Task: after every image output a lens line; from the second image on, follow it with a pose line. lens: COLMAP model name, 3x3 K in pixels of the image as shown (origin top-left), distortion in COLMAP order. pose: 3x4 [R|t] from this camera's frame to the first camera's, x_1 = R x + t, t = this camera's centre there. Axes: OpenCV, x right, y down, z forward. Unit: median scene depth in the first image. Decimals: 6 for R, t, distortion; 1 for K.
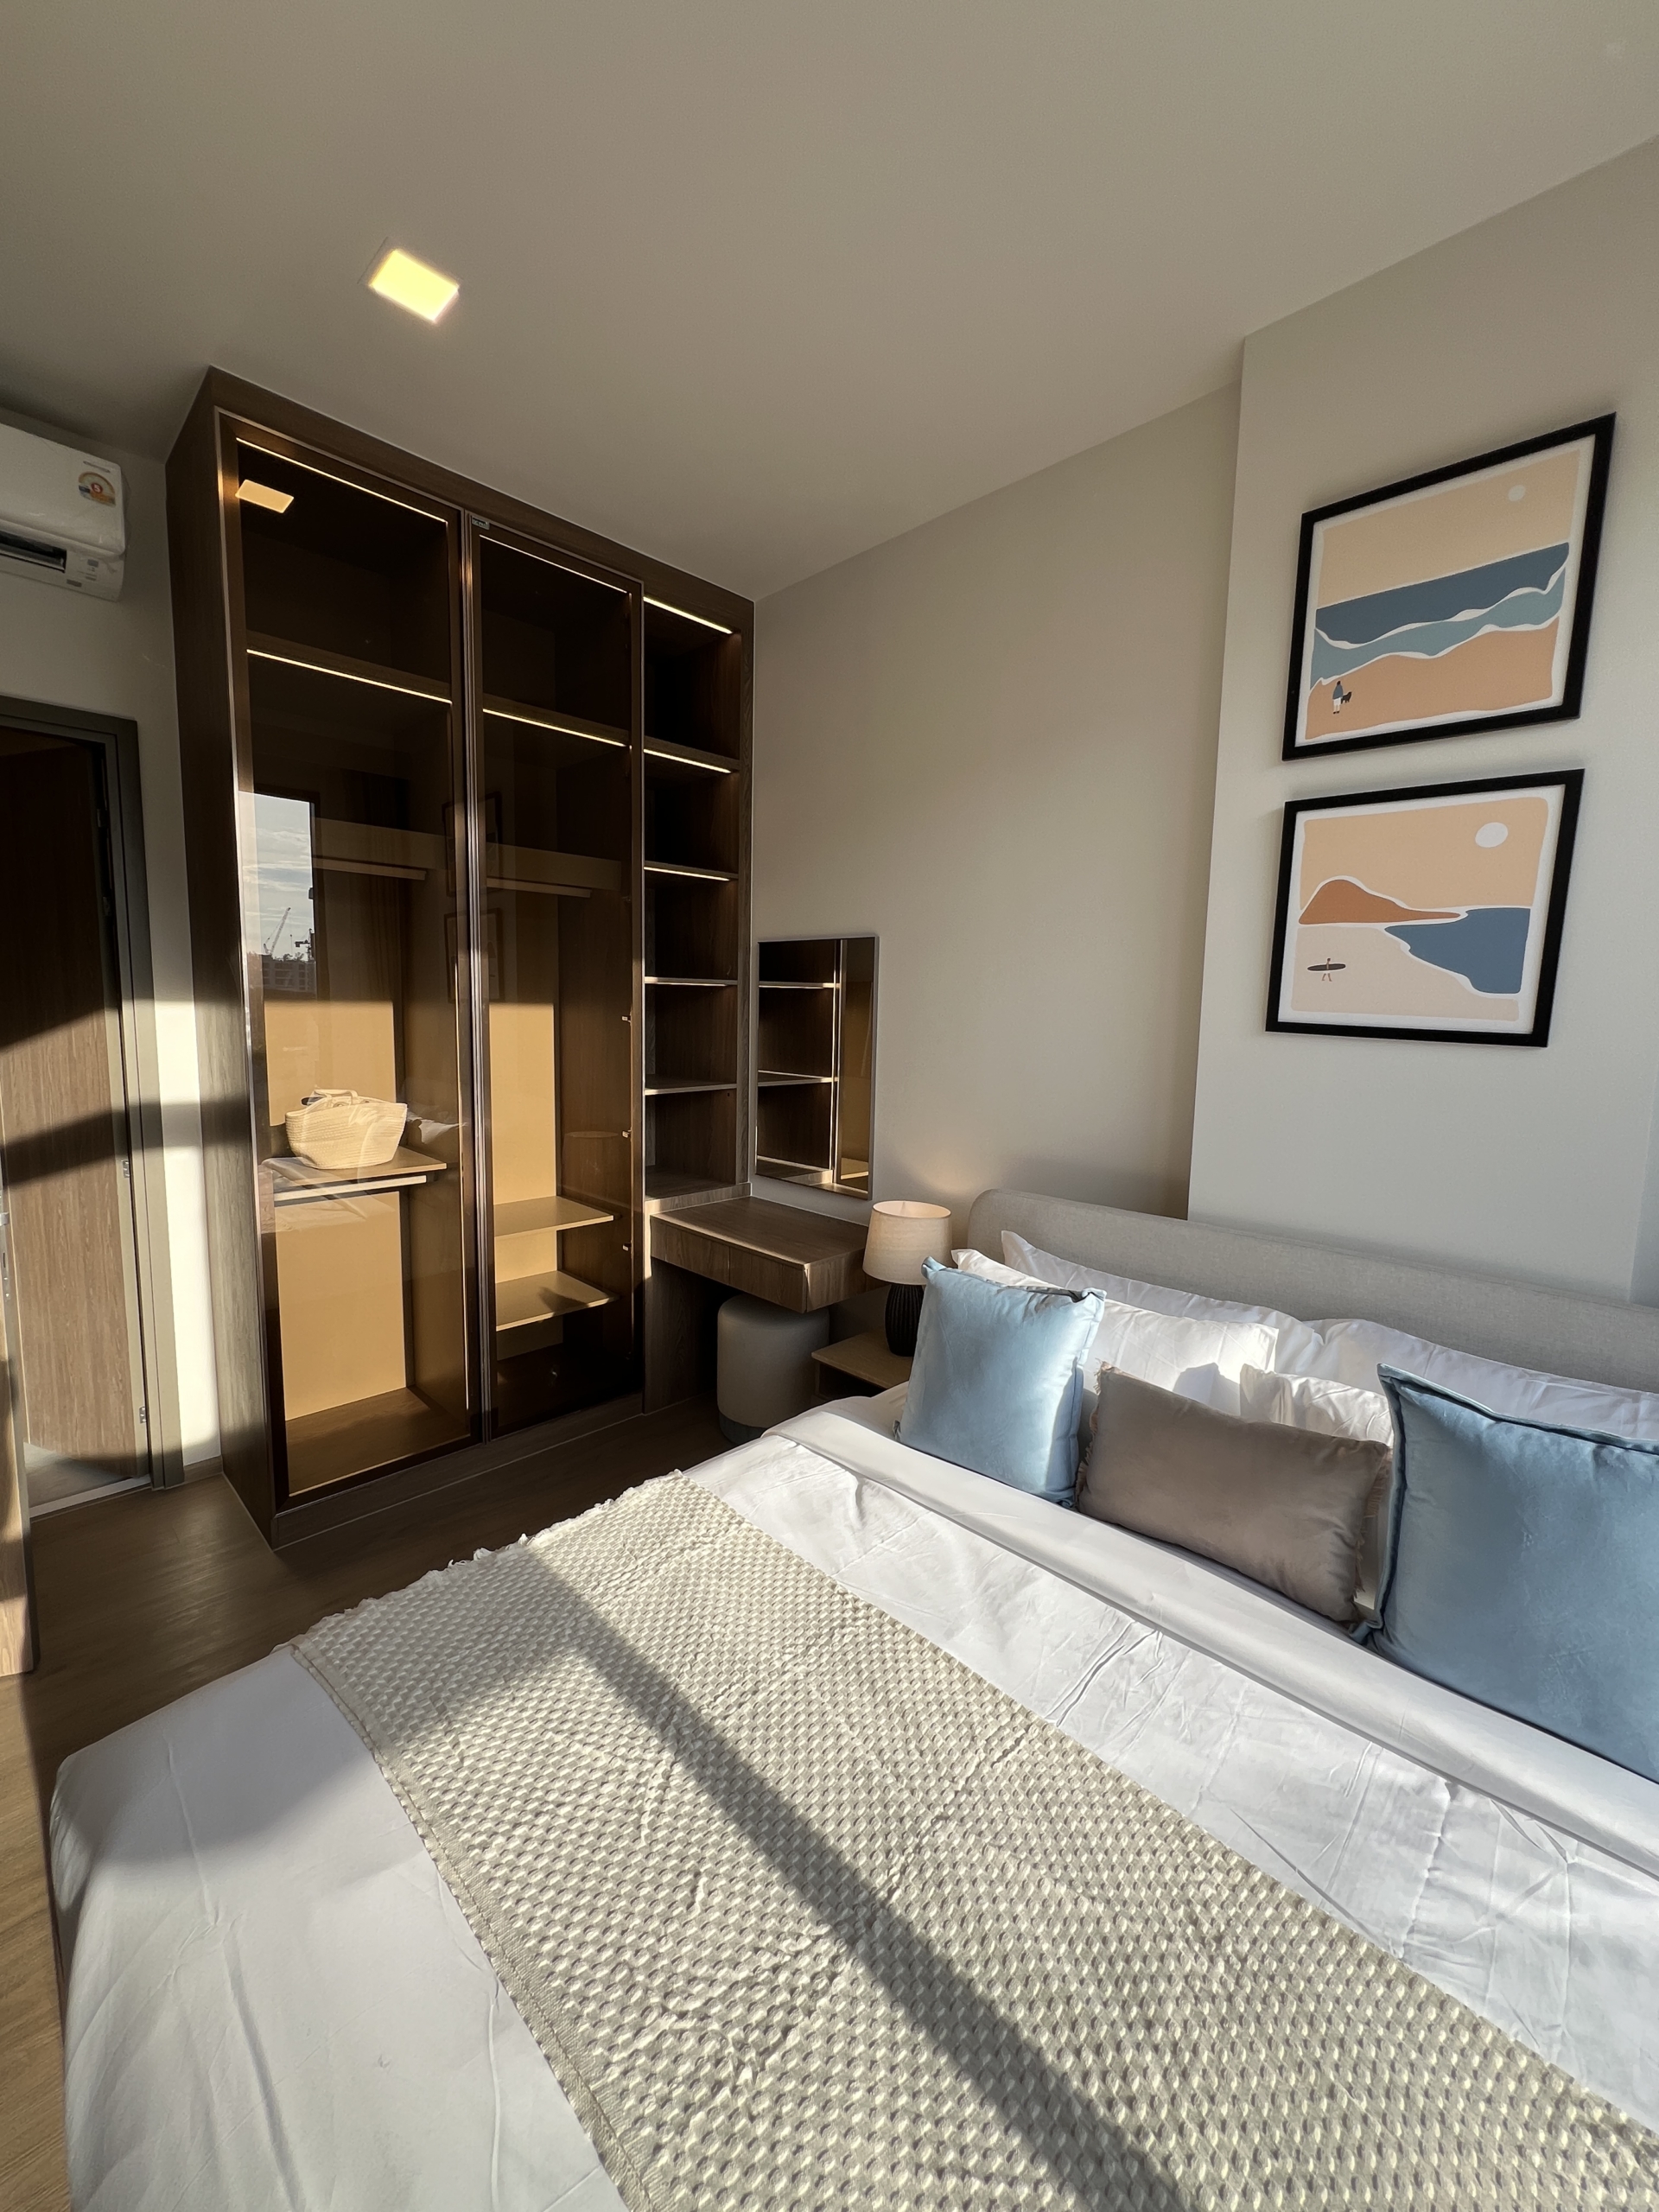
lens RADIAL K [[891.6, 0, 829.2], [0, 891.6, 1100.6], [0, 0, 1]] dist [0.001169, 0.000508]
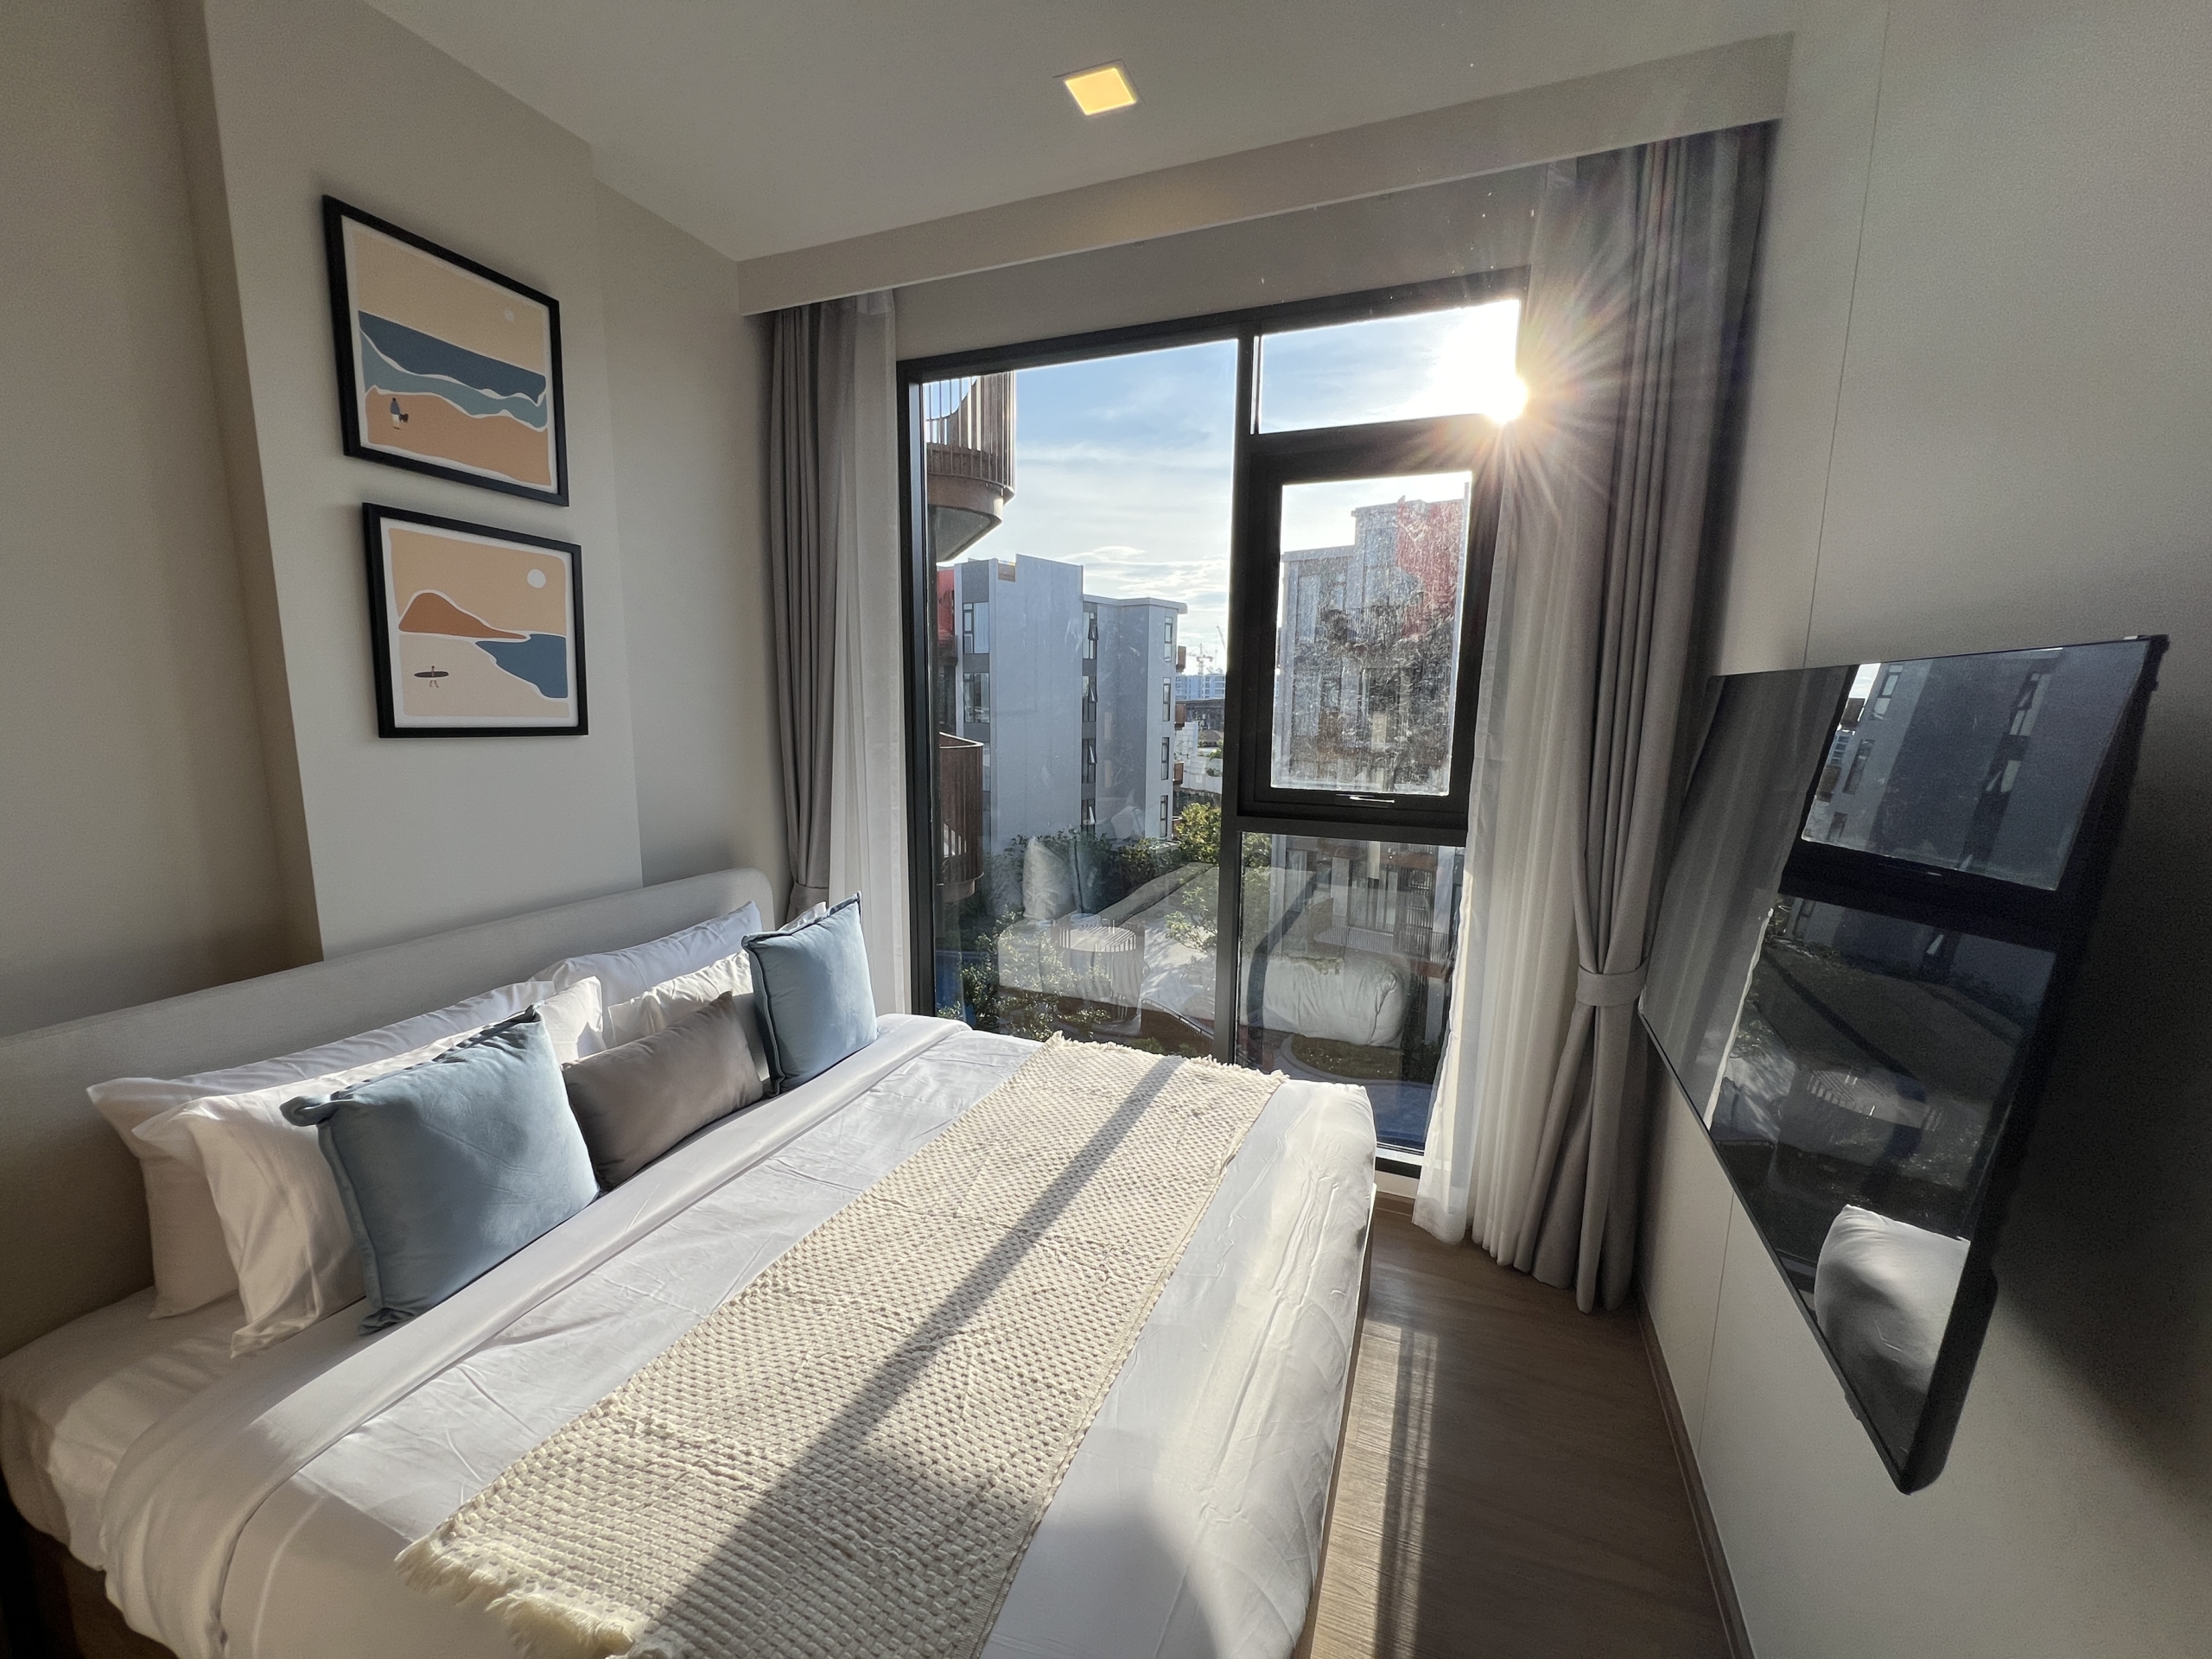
lens RADIAL K [[891.6, 0, 1089.3], [0, 891.6, 837.9], [0, 0, 1]] dist [0.001169, 0.000508]
pose [[-0.369178, -0.170678, 0.913552, -0.845258], [0.085960, 0.972506, 0.216430, -0.138830], [-0.925375, 0.158431, -0.344356, 0.757511]]
